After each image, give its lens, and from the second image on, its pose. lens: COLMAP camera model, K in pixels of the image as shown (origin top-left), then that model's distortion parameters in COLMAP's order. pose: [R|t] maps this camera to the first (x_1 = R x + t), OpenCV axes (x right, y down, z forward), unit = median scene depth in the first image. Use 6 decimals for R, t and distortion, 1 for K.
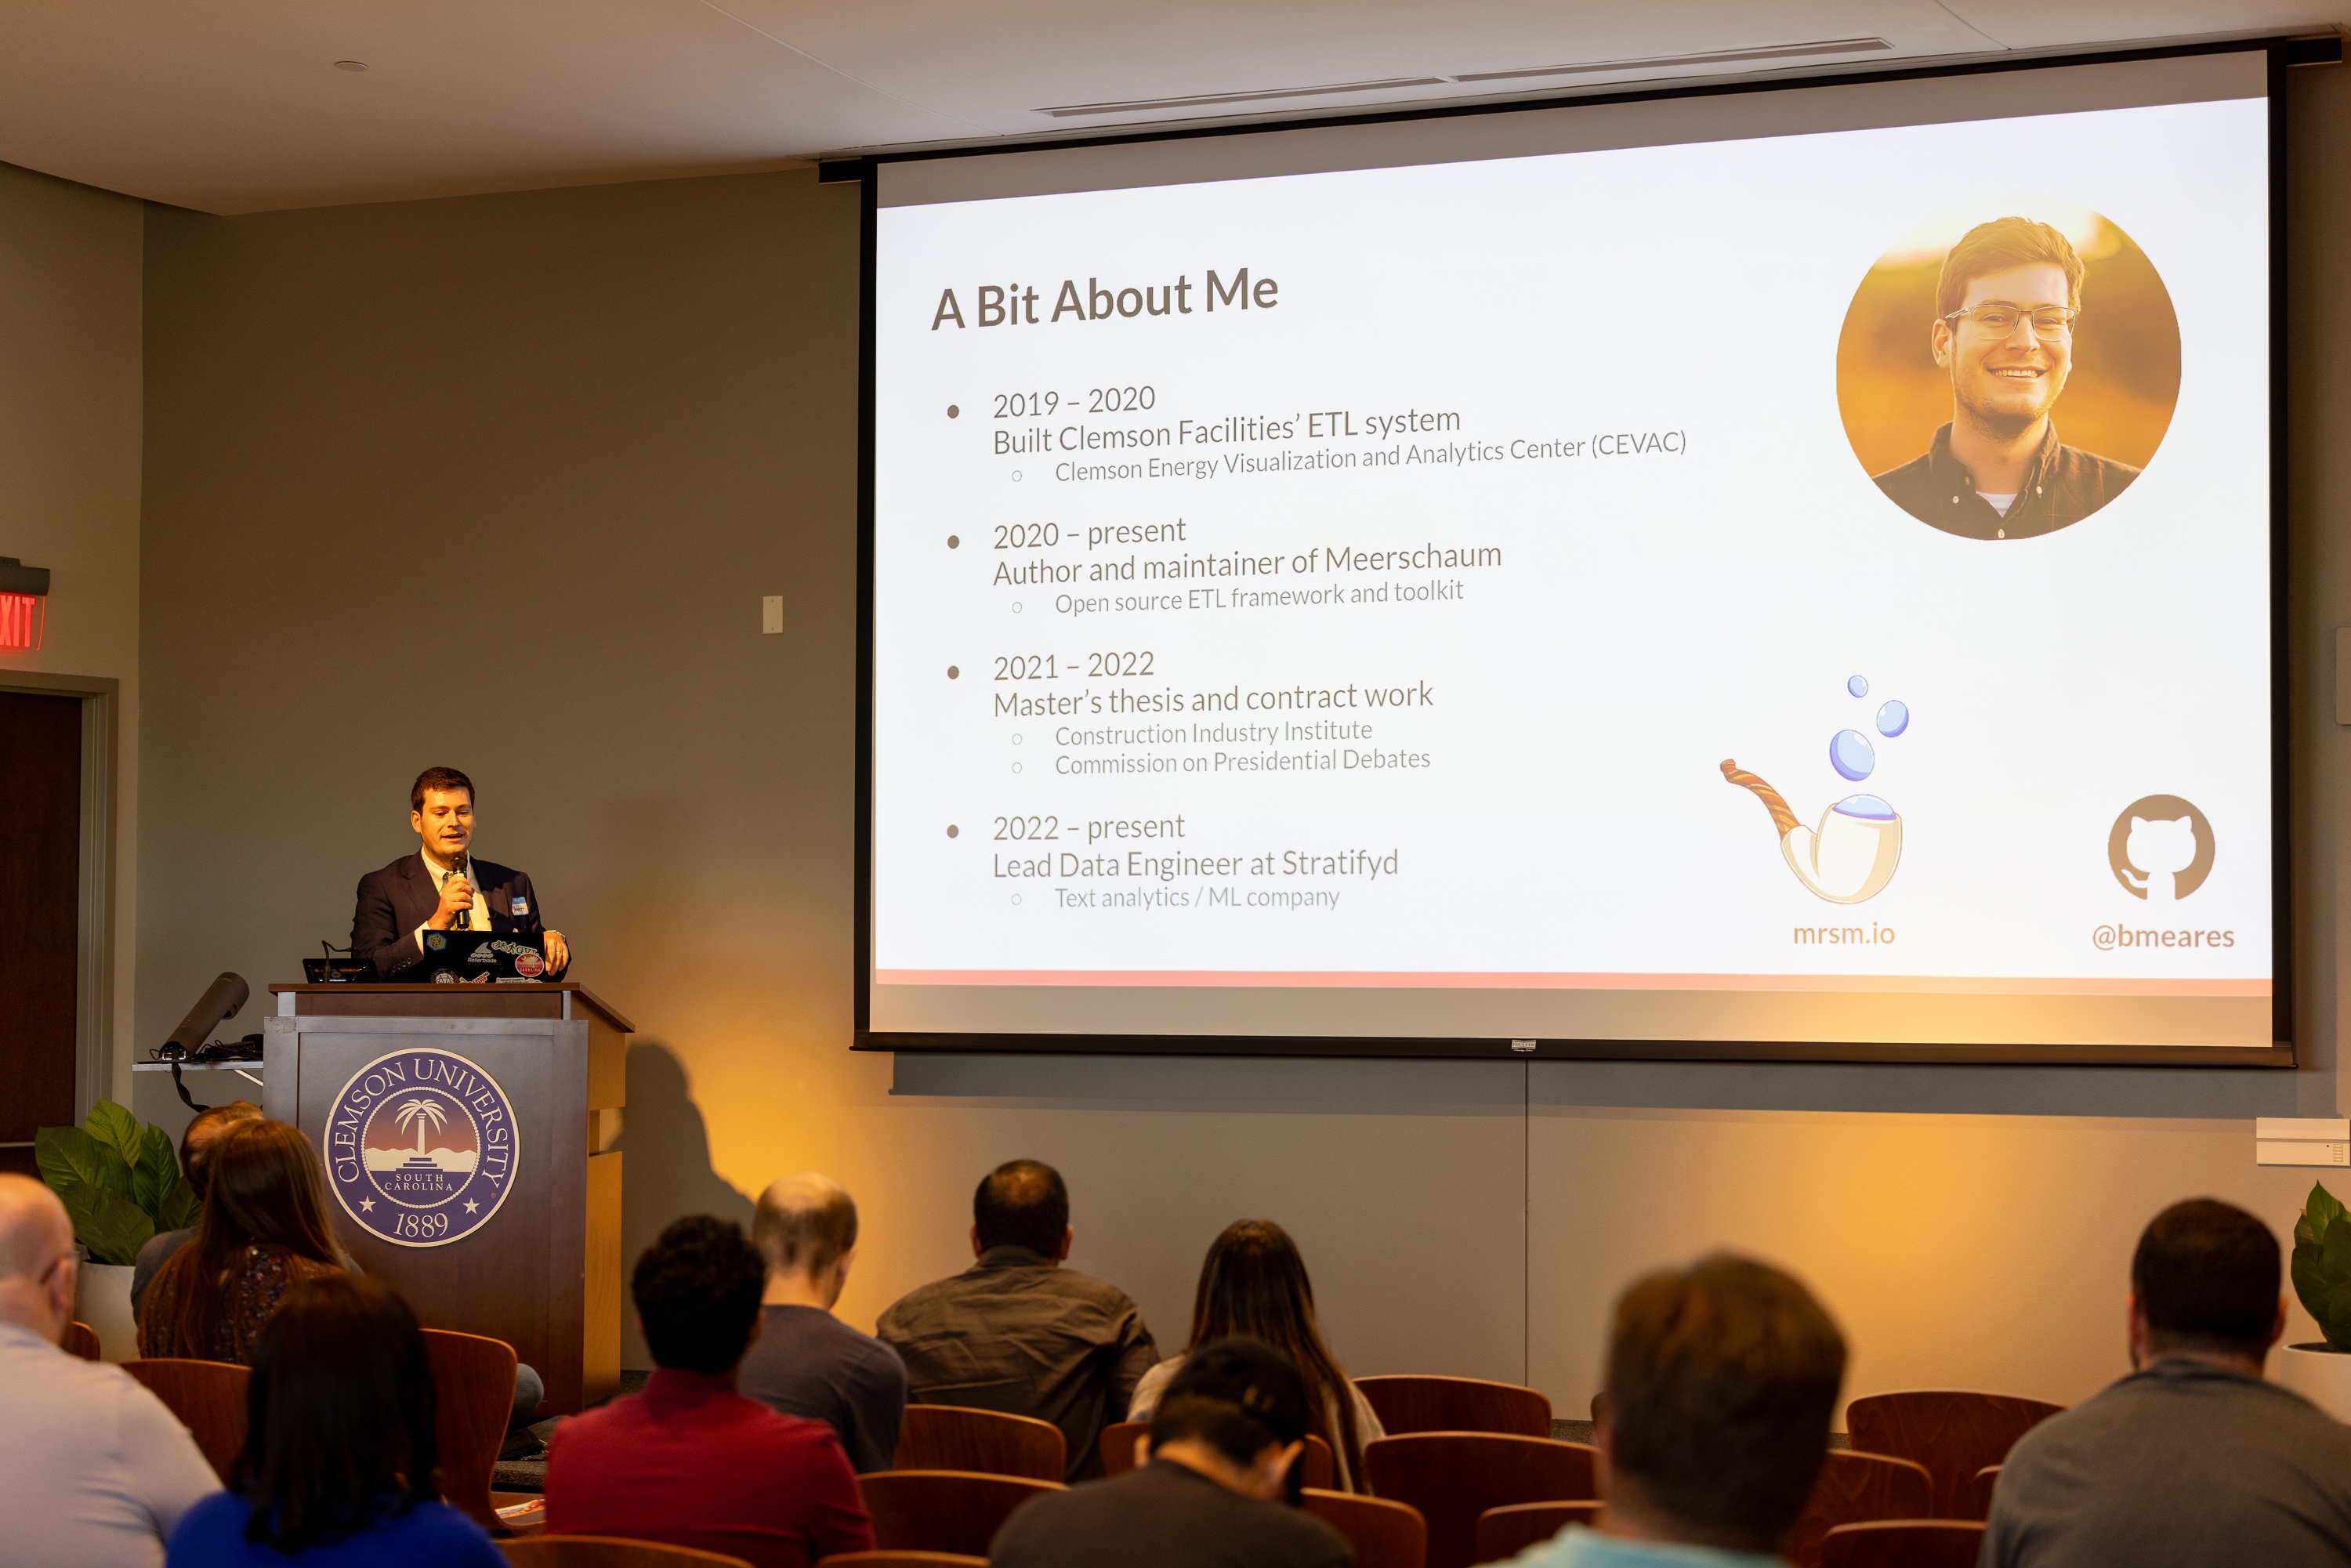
lens RADIAL K [[5126.1, 0, 1180.3], [0, 5126.1, 828.8], [0, 0, 1]] dist [0.084409, 0.456982]
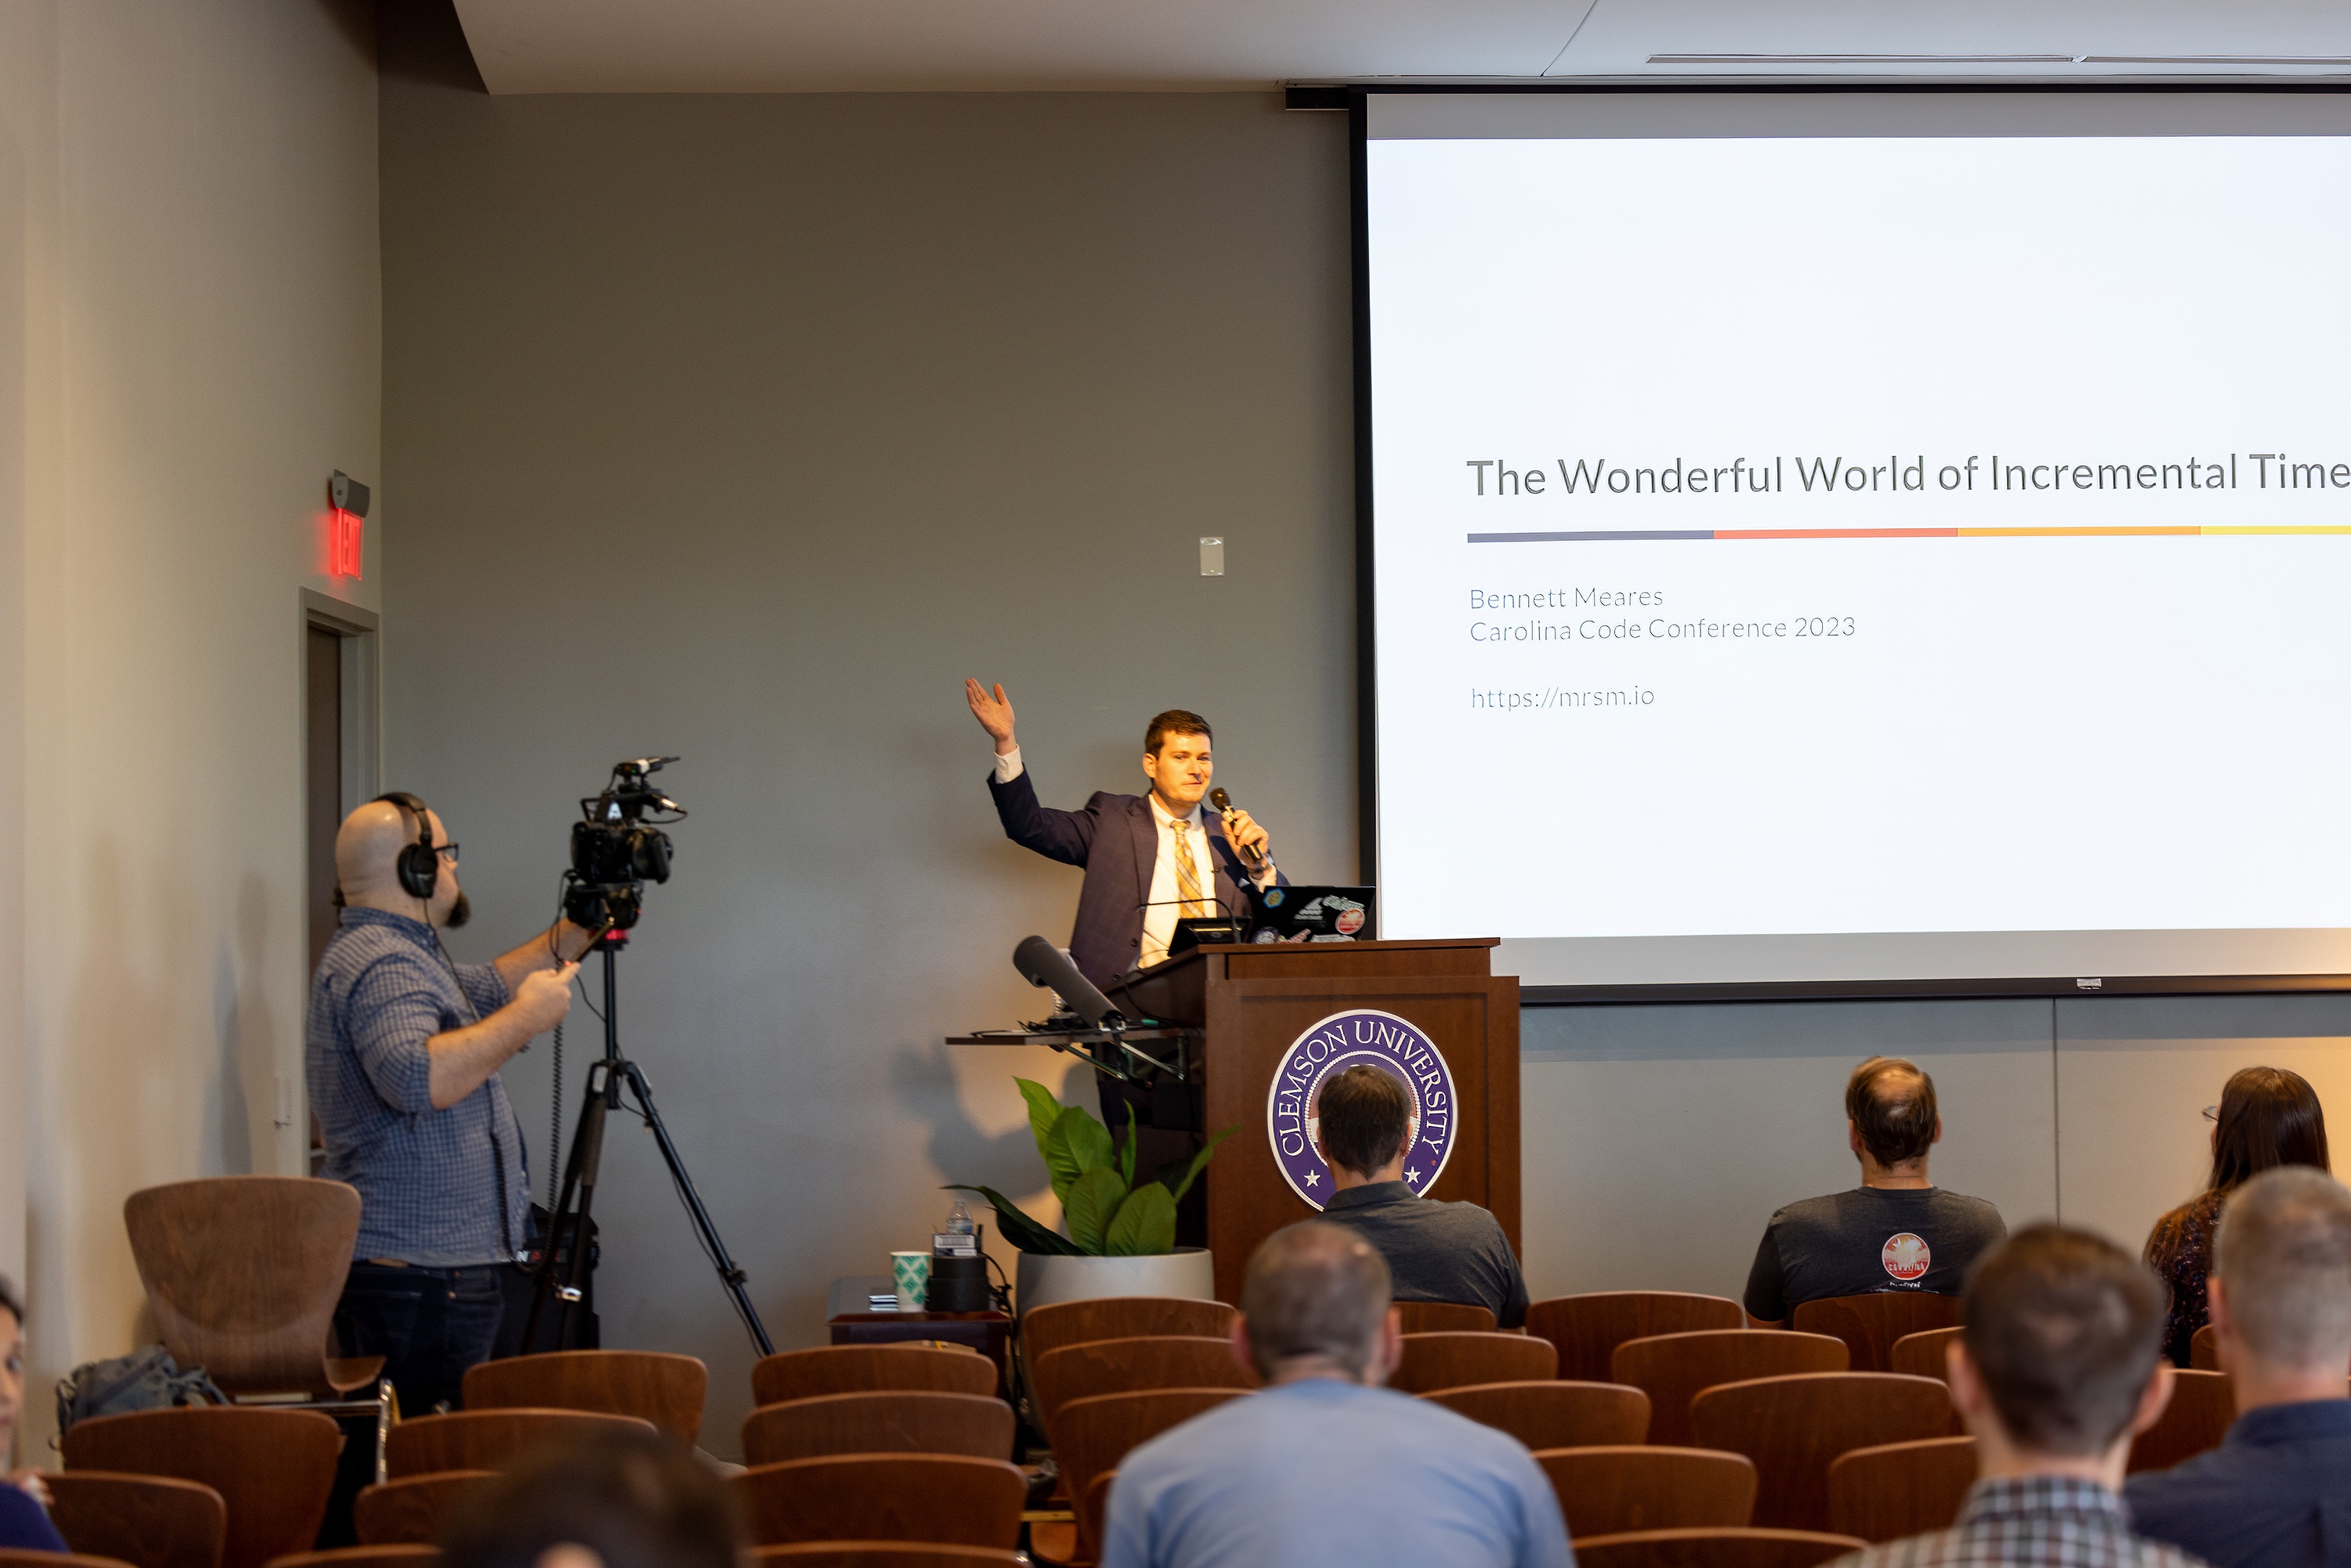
lens RADIAL K [[5126.1, 0, 1180.3], [0, 5126.1, 828.8], [0, 0, 1]] dist [0.084409, 0.456982]
pose [[0.825126, -0.006417, 0.564912, -0.706200], [0.004341, 0.999978, 0.005018, 0.004630], [-0.564932, -0.001688, 0.825136, 0.243193]]
